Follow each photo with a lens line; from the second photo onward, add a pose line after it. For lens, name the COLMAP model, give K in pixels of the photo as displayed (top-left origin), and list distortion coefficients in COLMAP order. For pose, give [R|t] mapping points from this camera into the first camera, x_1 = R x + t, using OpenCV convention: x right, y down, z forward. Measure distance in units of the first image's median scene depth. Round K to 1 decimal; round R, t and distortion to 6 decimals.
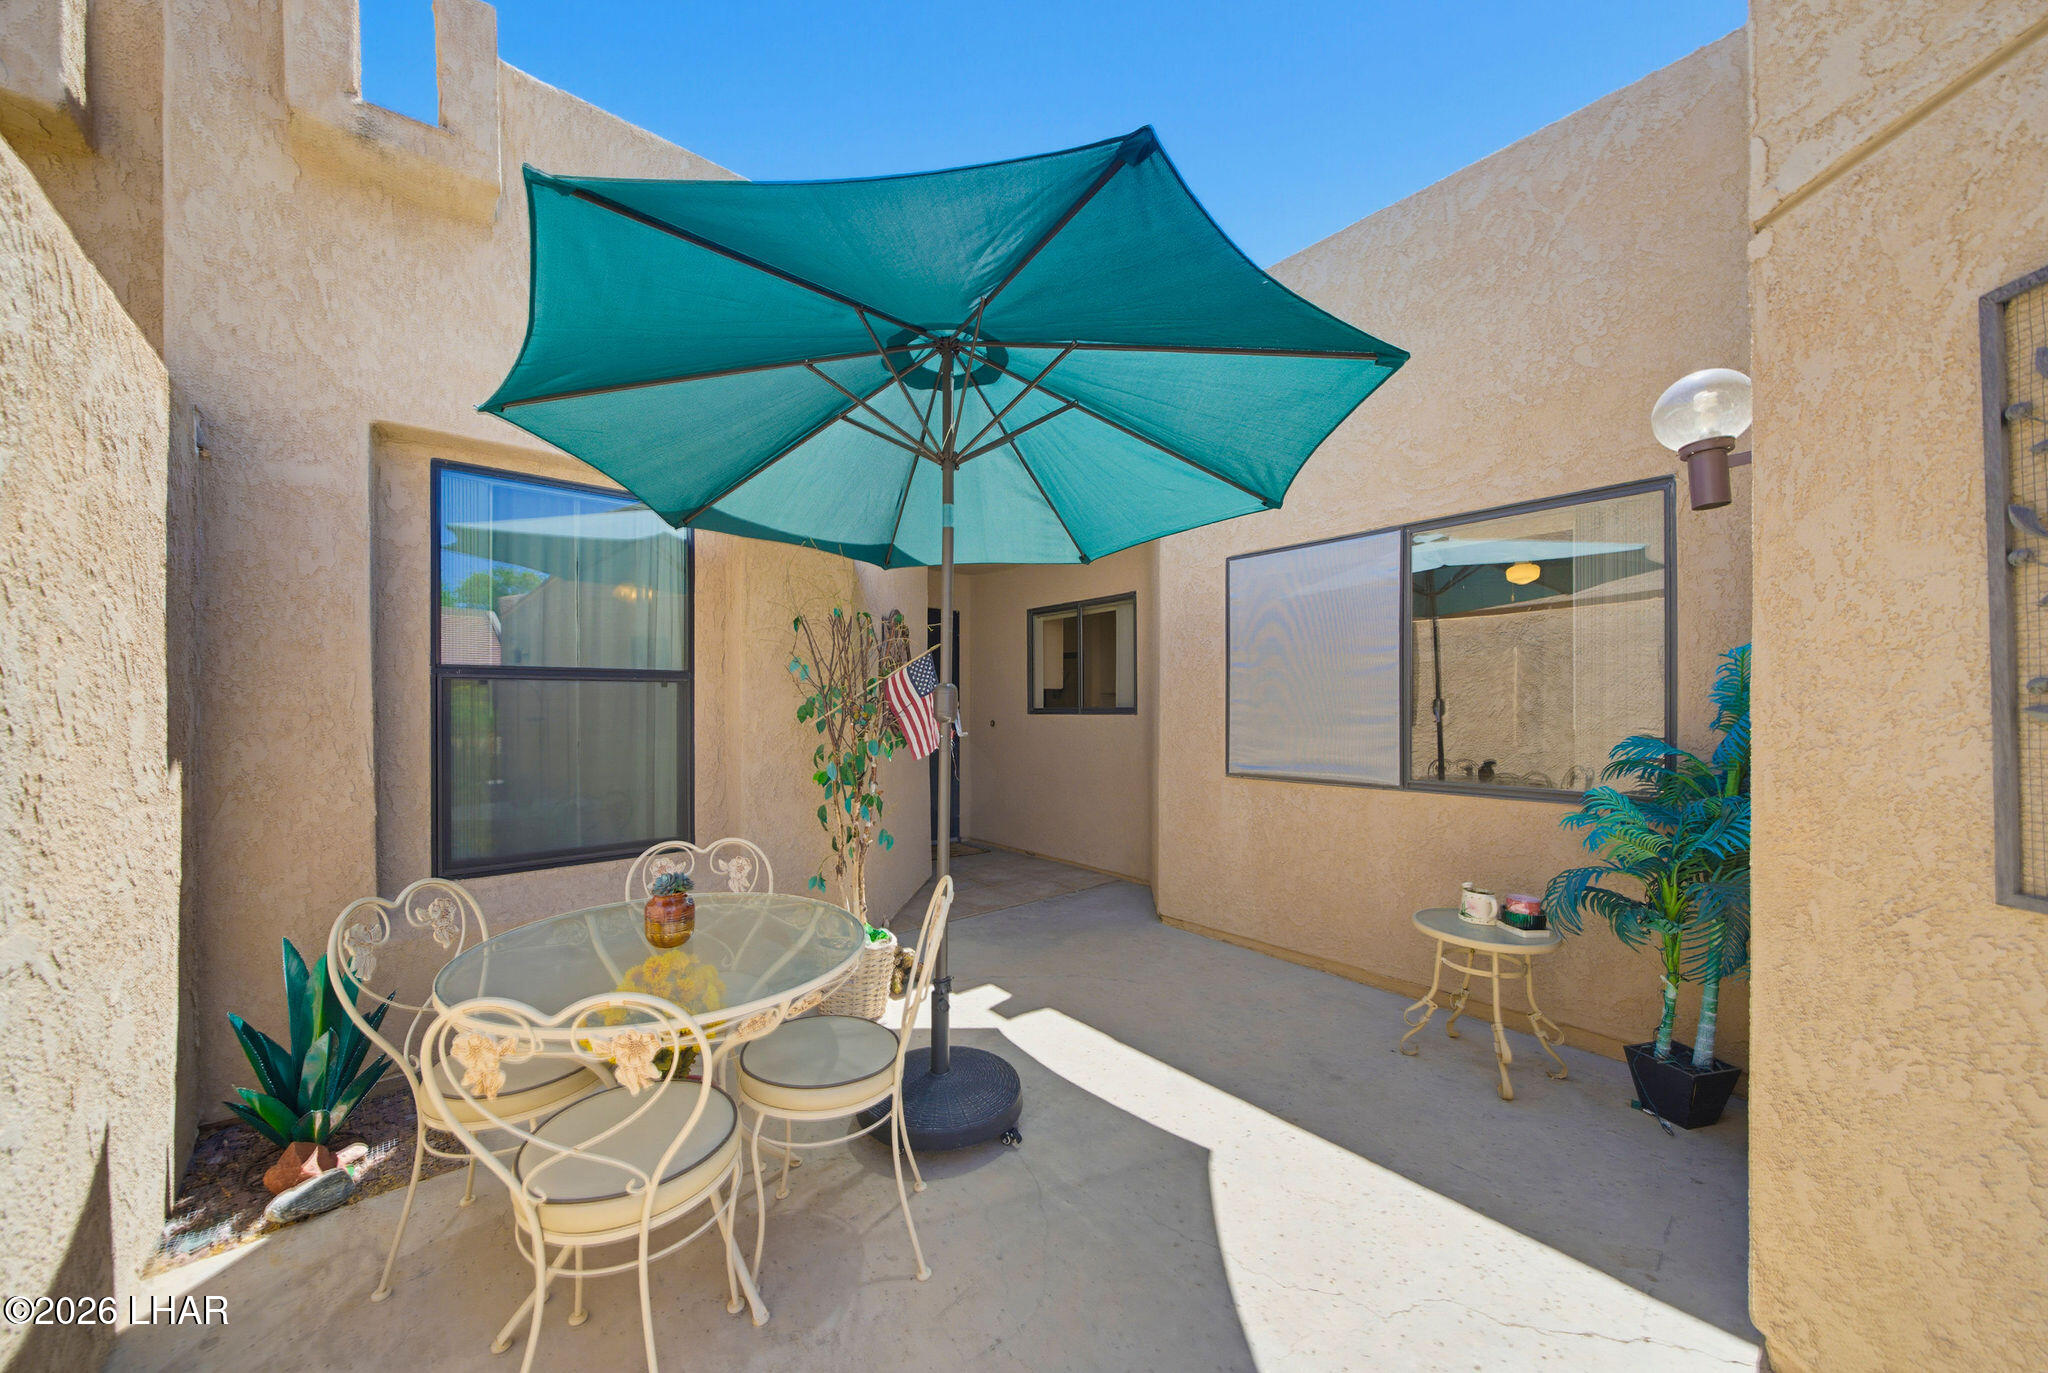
lens RADIAL K [[685.0, 0, 1024.0], [0, 685.0, 686.5], [0, 0, 1]] dist [-0.000106, -0.000004]
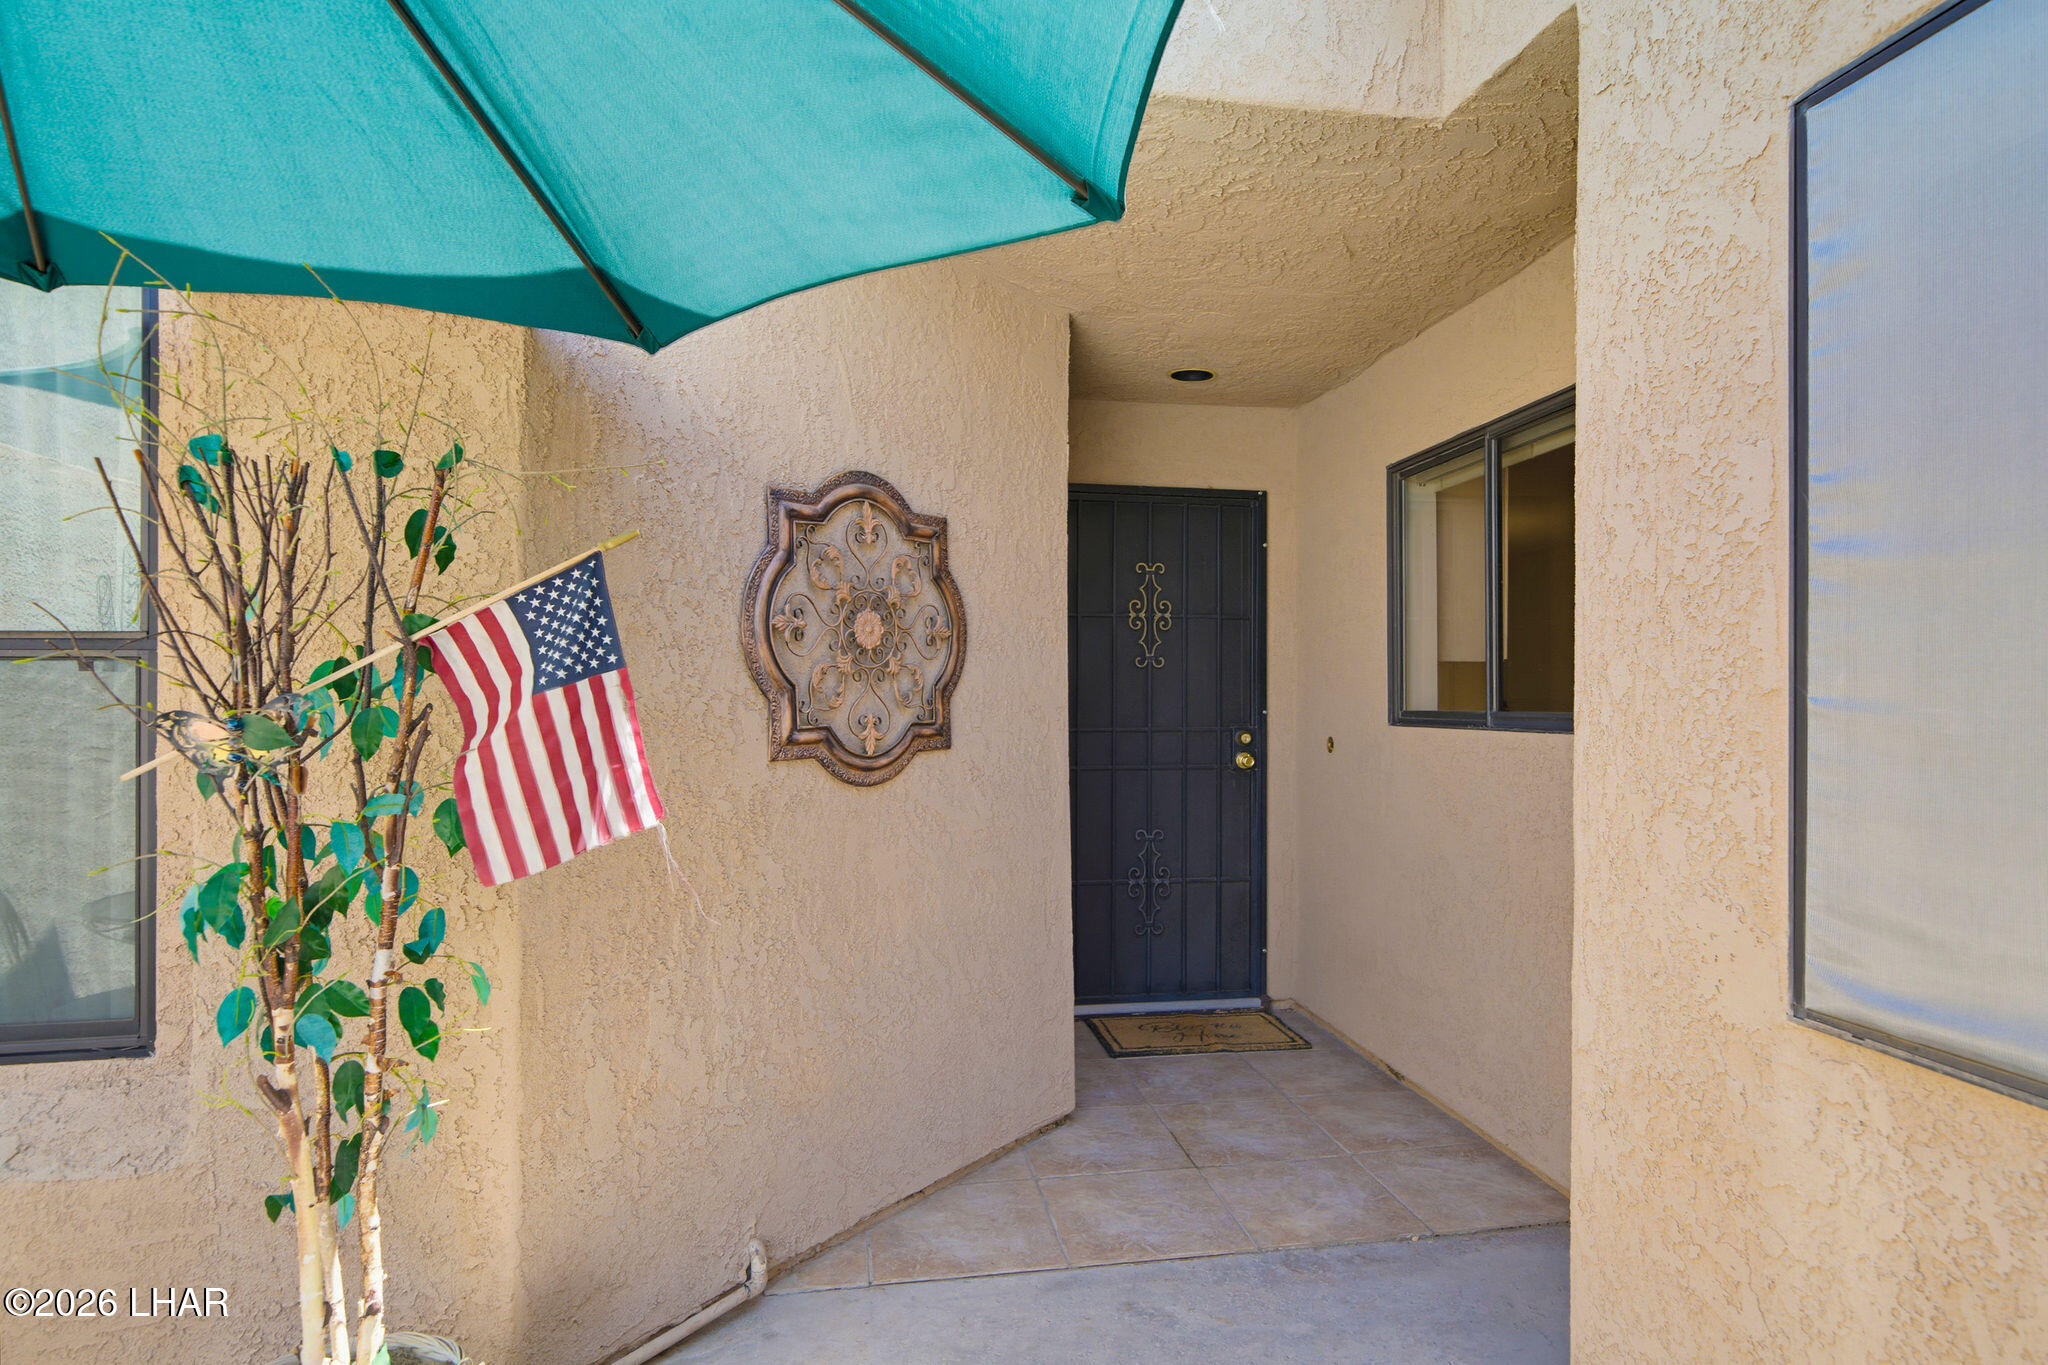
lens RADIAL K [[1134.8, 0, 1024.0], [0, 1134.8, 682.5], [0, 0, 1]] dist [-0.005545, -0.001430]
pose [[0.857440, -0.002112, -0.514579, 0.268656], [0.010873, 0.999843, 0.014014, 0.005060], [0.514469, -0.017611, 0.857328, 0.525754]]
